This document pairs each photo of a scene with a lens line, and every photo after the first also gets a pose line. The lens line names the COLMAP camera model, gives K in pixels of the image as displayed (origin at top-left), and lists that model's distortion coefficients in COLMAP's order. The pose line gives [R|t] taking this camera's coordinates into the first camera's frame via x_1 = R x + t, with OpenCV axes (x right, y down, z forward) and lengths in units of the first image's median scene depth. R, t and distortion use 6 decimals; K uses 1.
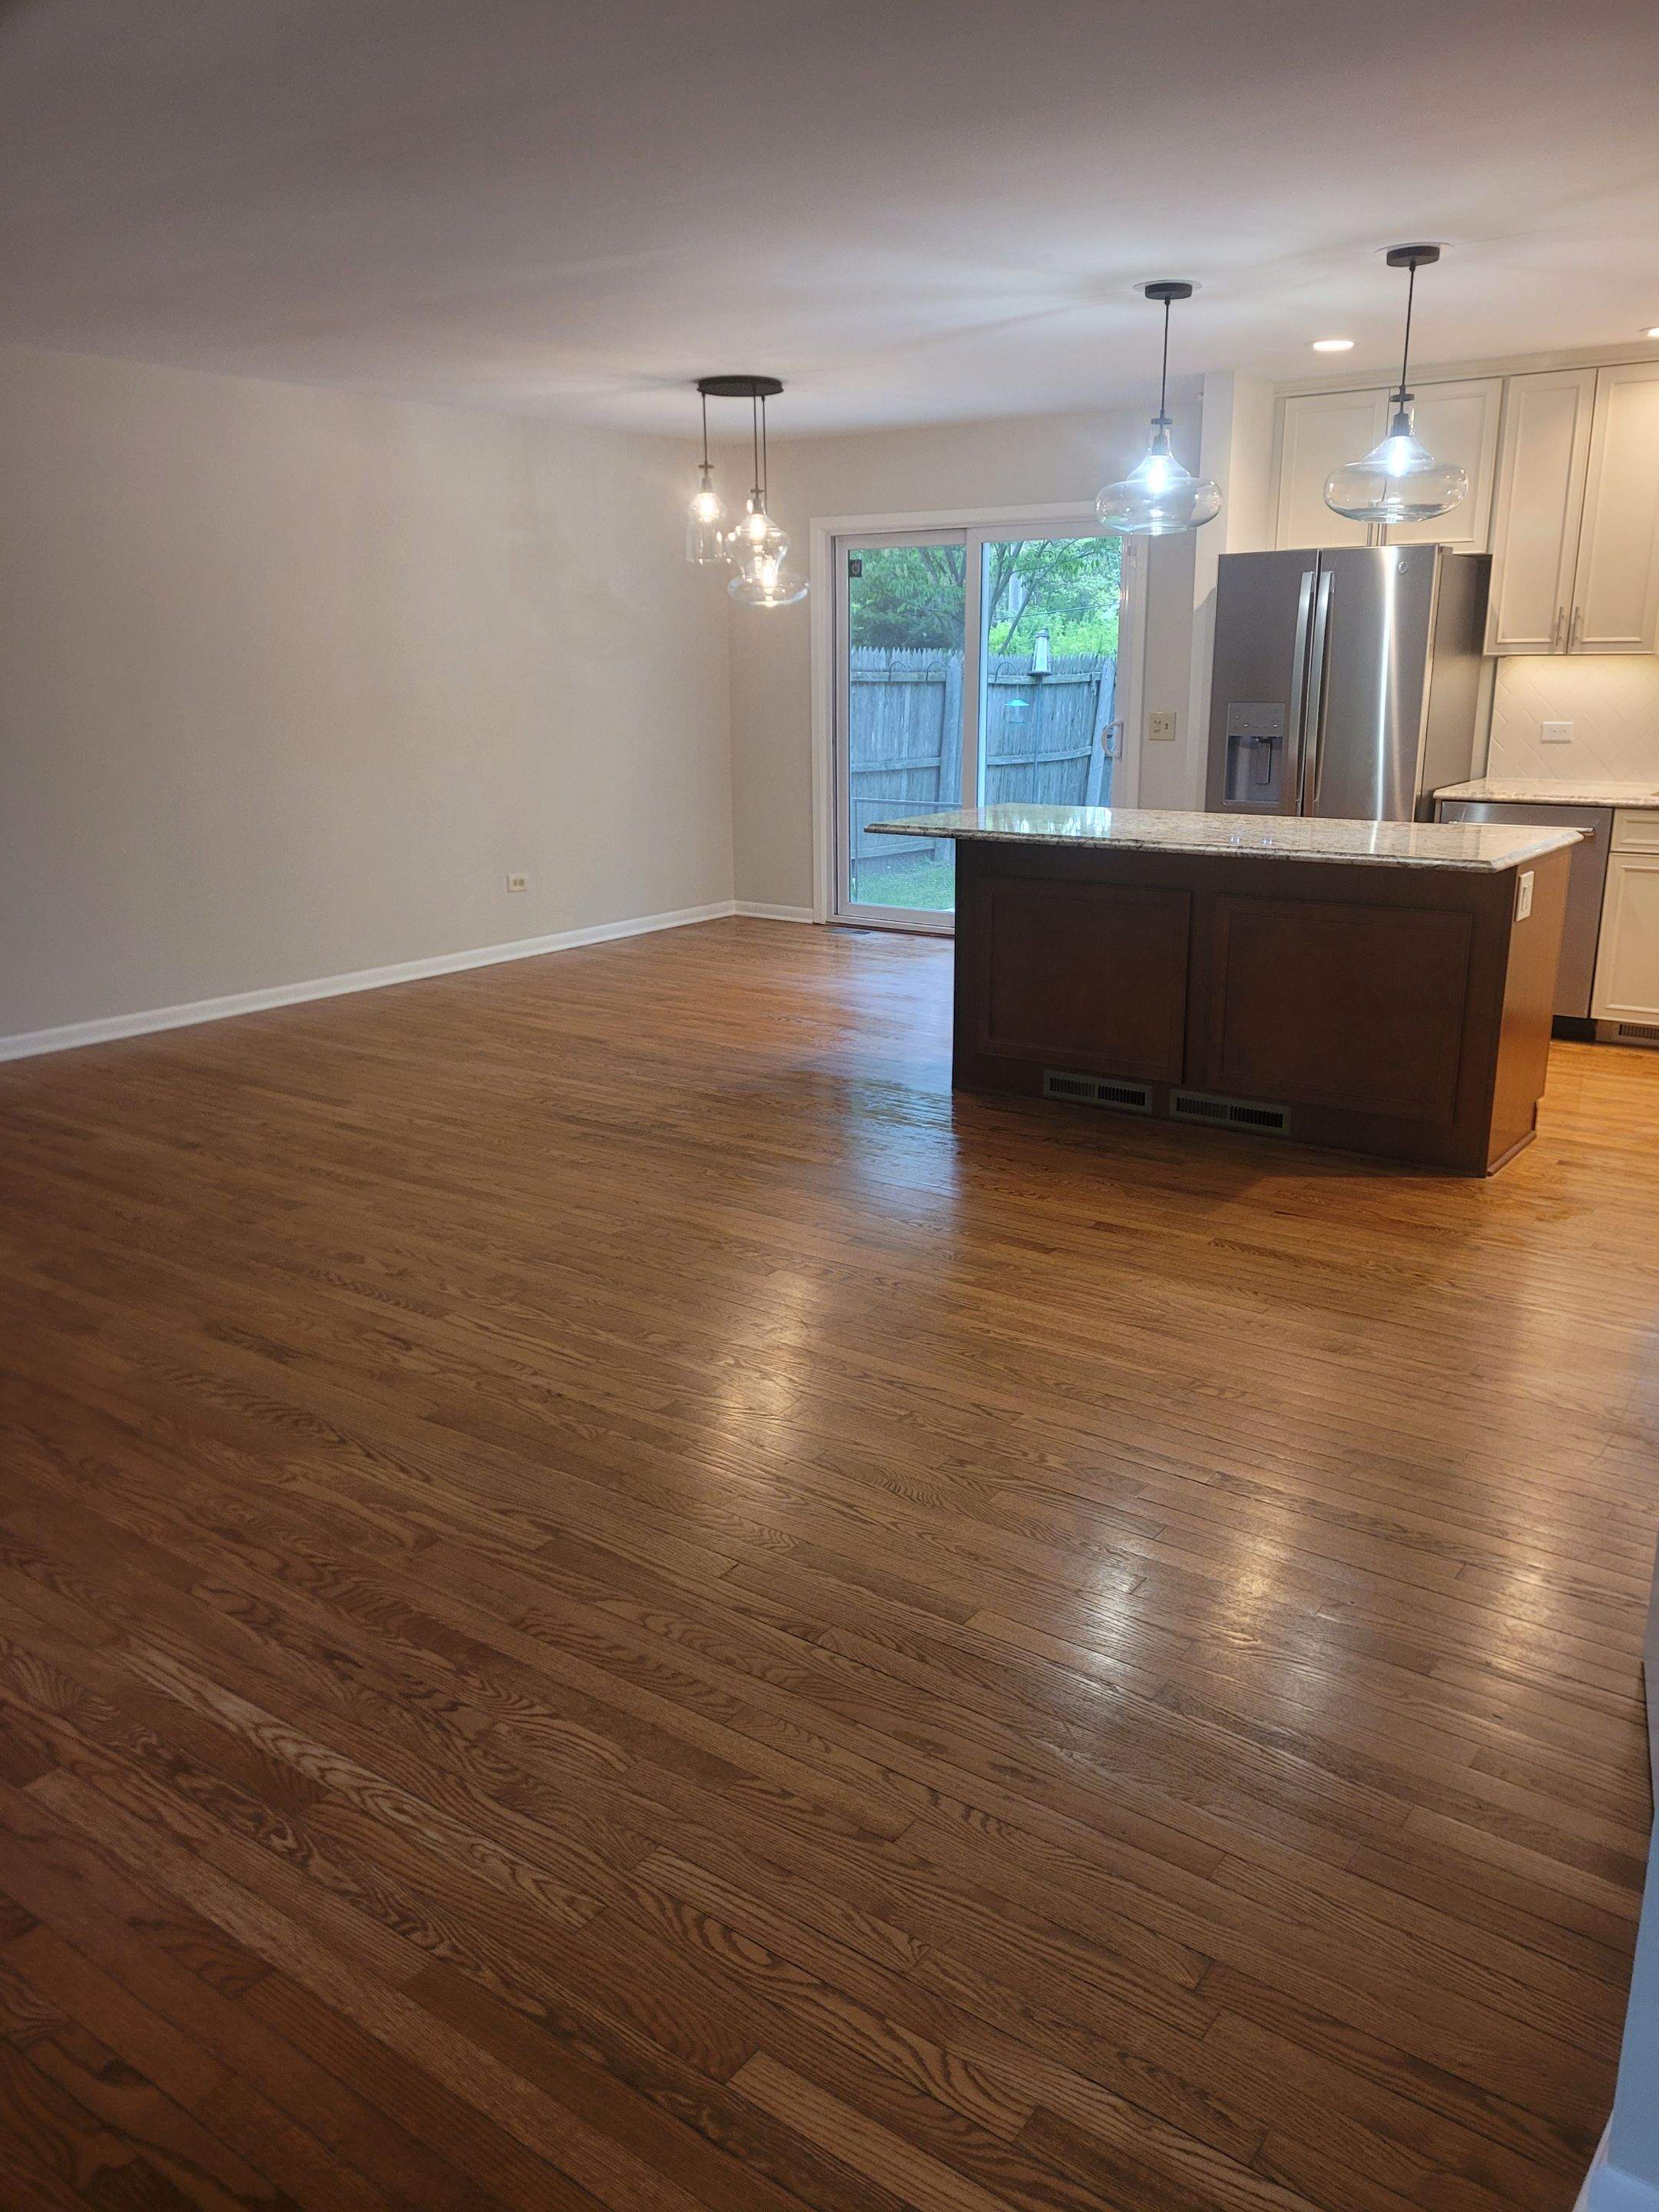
lens RADIAL K [[1649.0, 0, 848.9], [0, 1649.0, 1105.0], [0, 0, 1]] dist [0.053606, -0.003718]
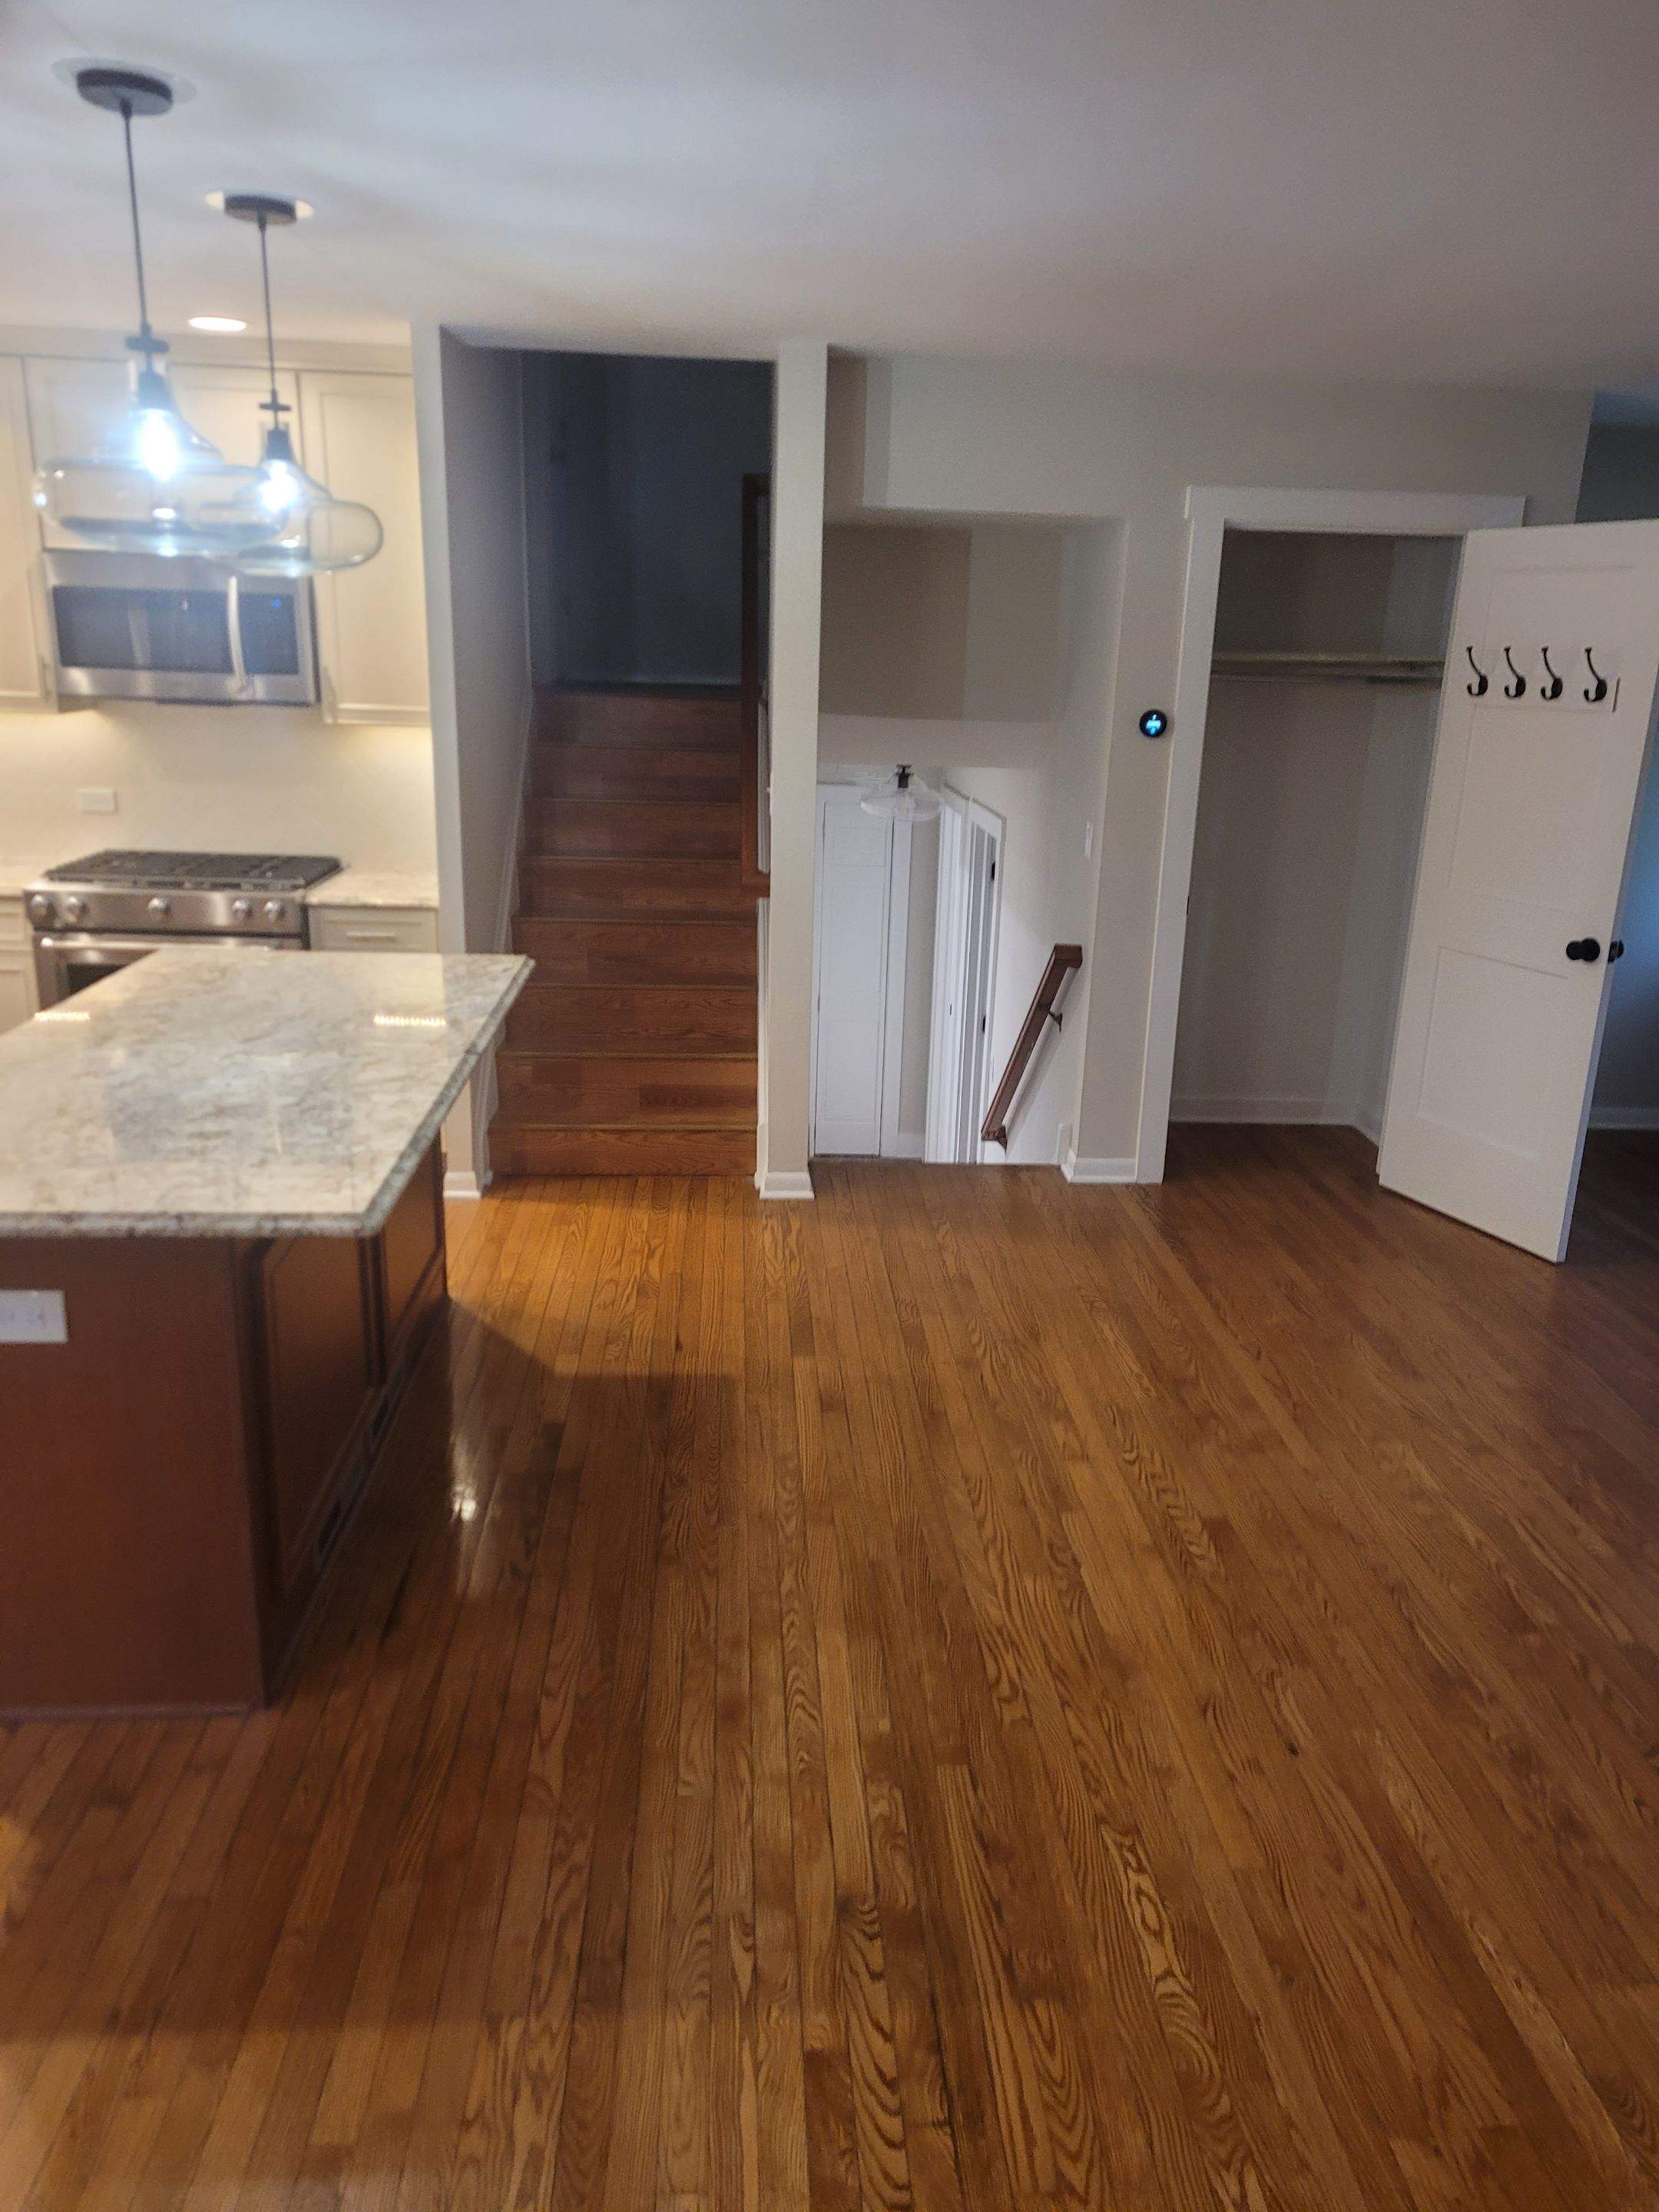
lens RADIAL K [[1653.7, 0, 857.3], [0, 1653.7, 1135.2], [0, 0, 1]] dist [0.056257, -0.041284]
pose [[-0.643365, -0.228814, 0.730565, -0.404886], [0.176690, 0.884144, 0.432515, -0.376811], [-0.744890, 0.407349, -0.528399, 1.211408]]
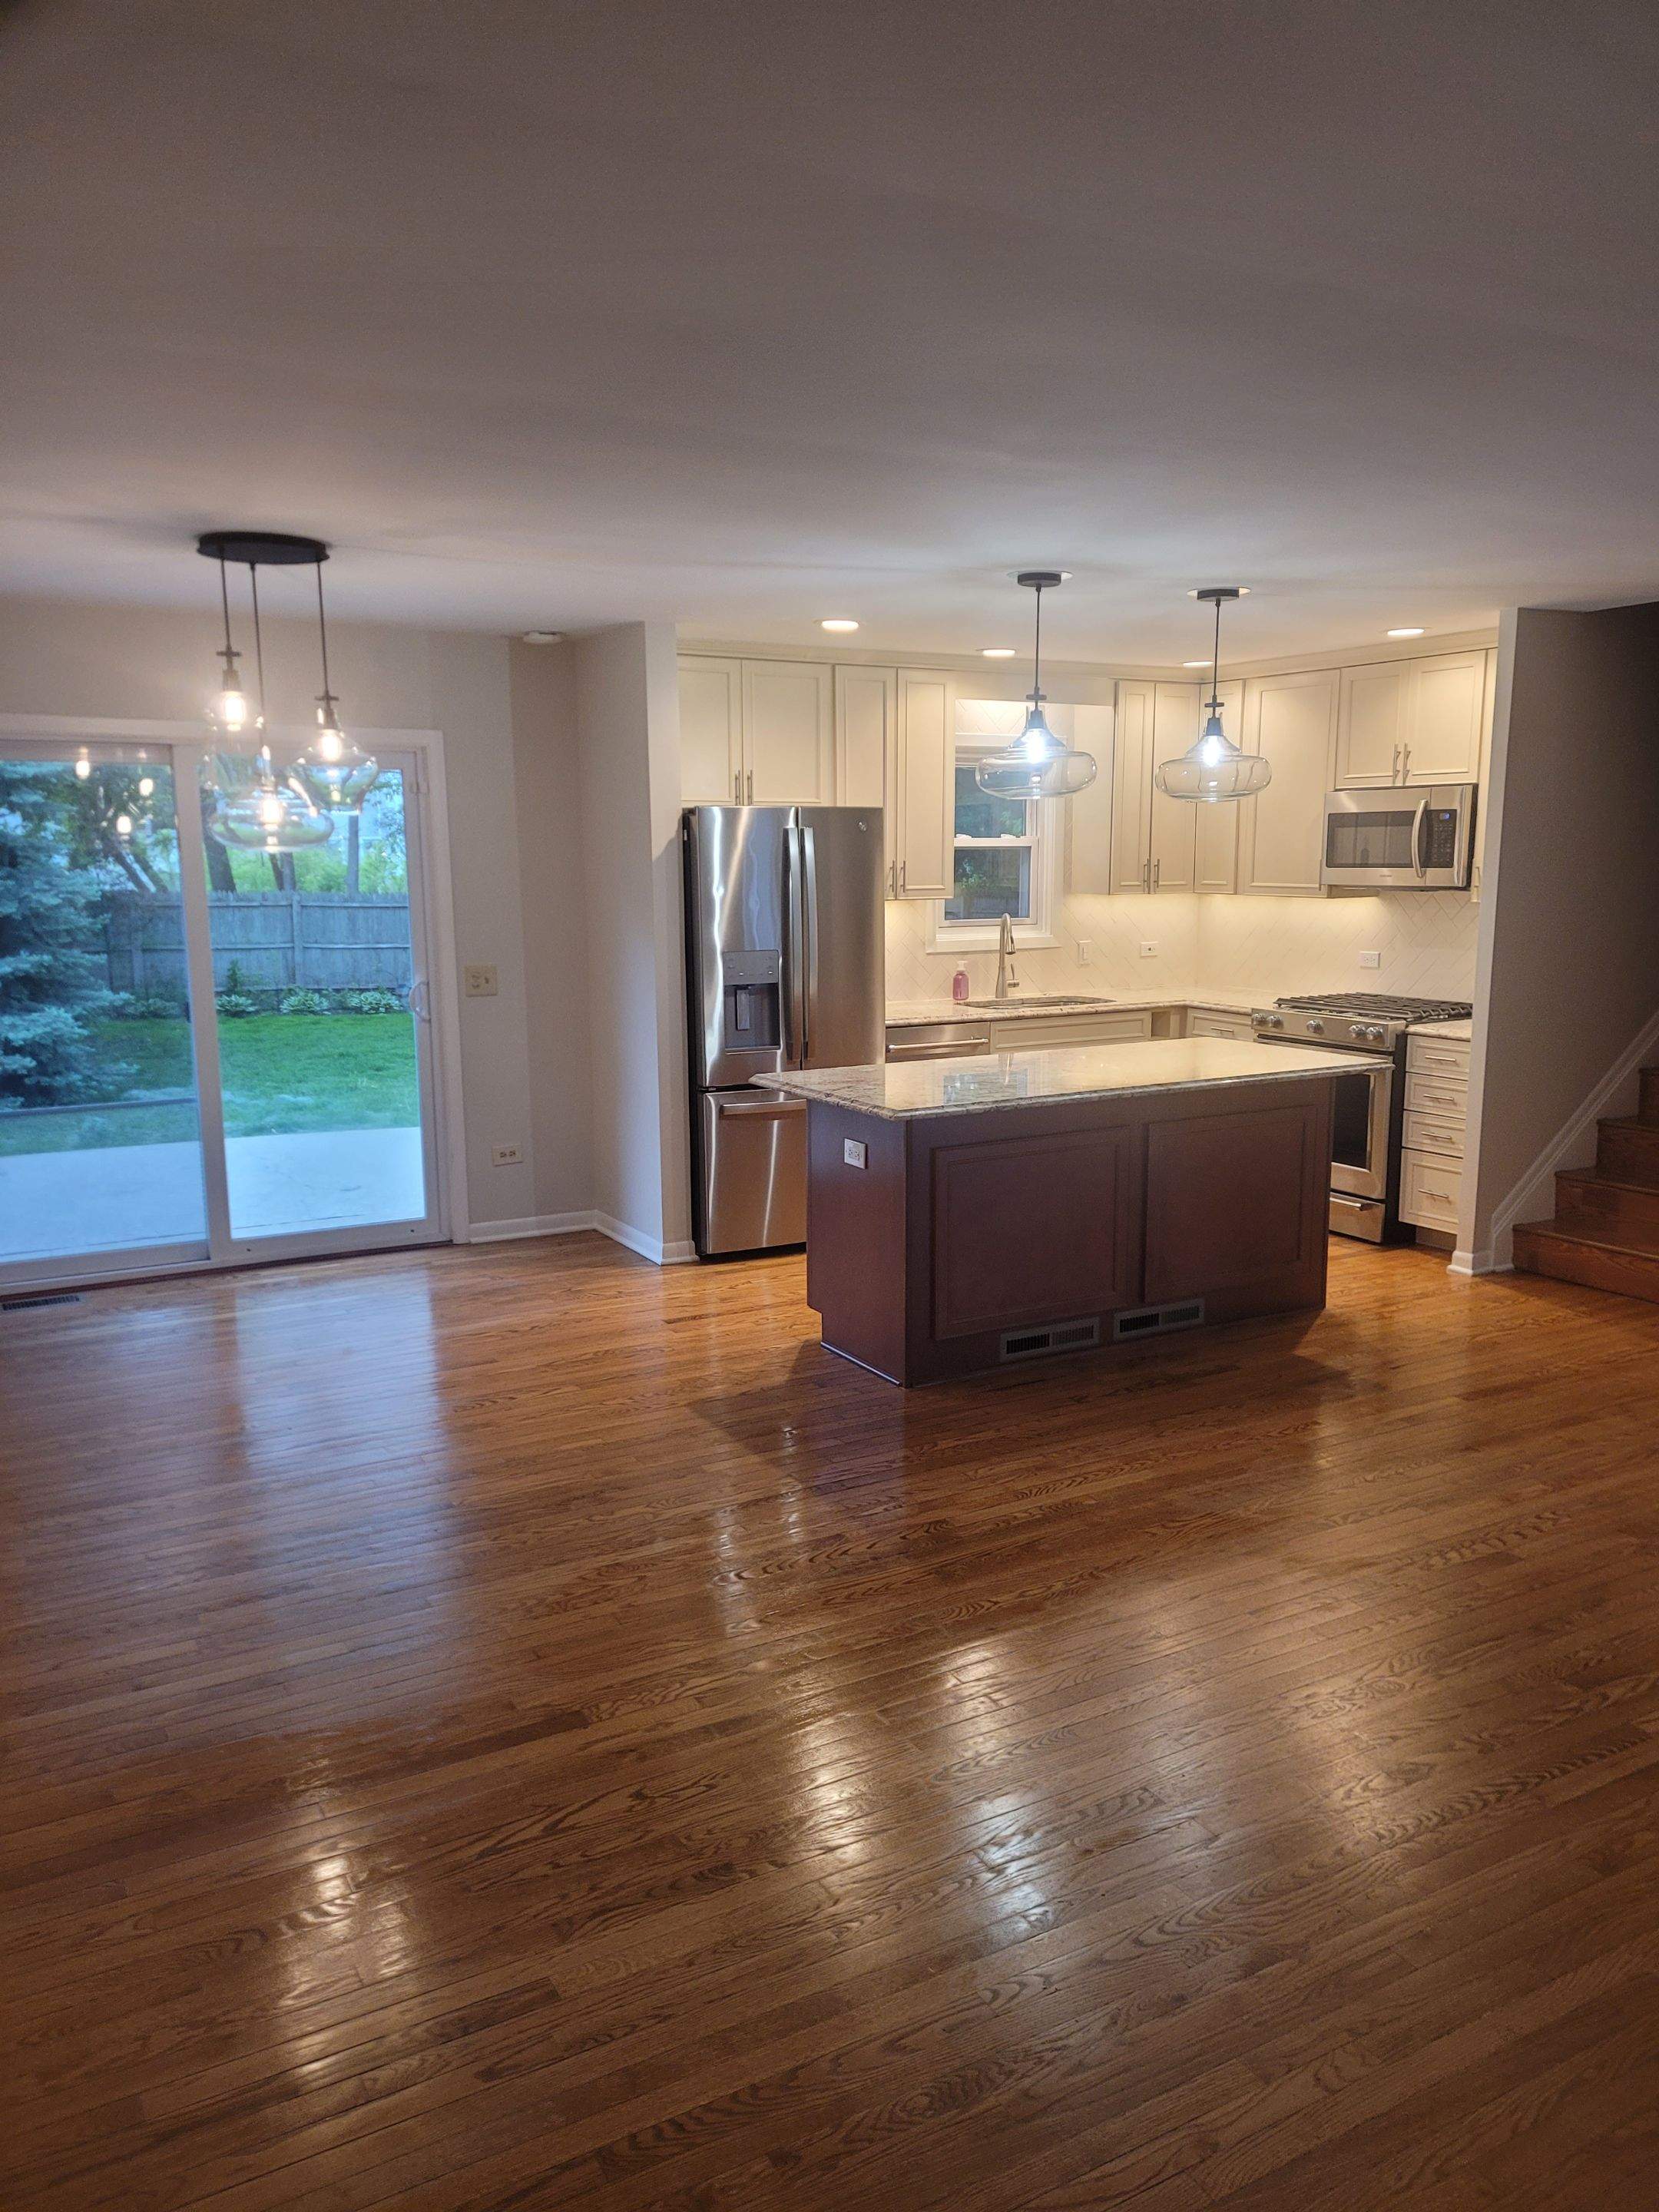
lens RADIAL K [[1667.4, 0, 829.5], [0, 1667.4, 1106.0], [0, 0, 1]] dist [0.009504, 0.002706]
pose [[0.416095, -0.135125, 0.899225, -0.843394], [0.243174, 0.969416, 0.033150, -0.224972], [-0.876203, 0.204875, 0.436228, 0.704150]]
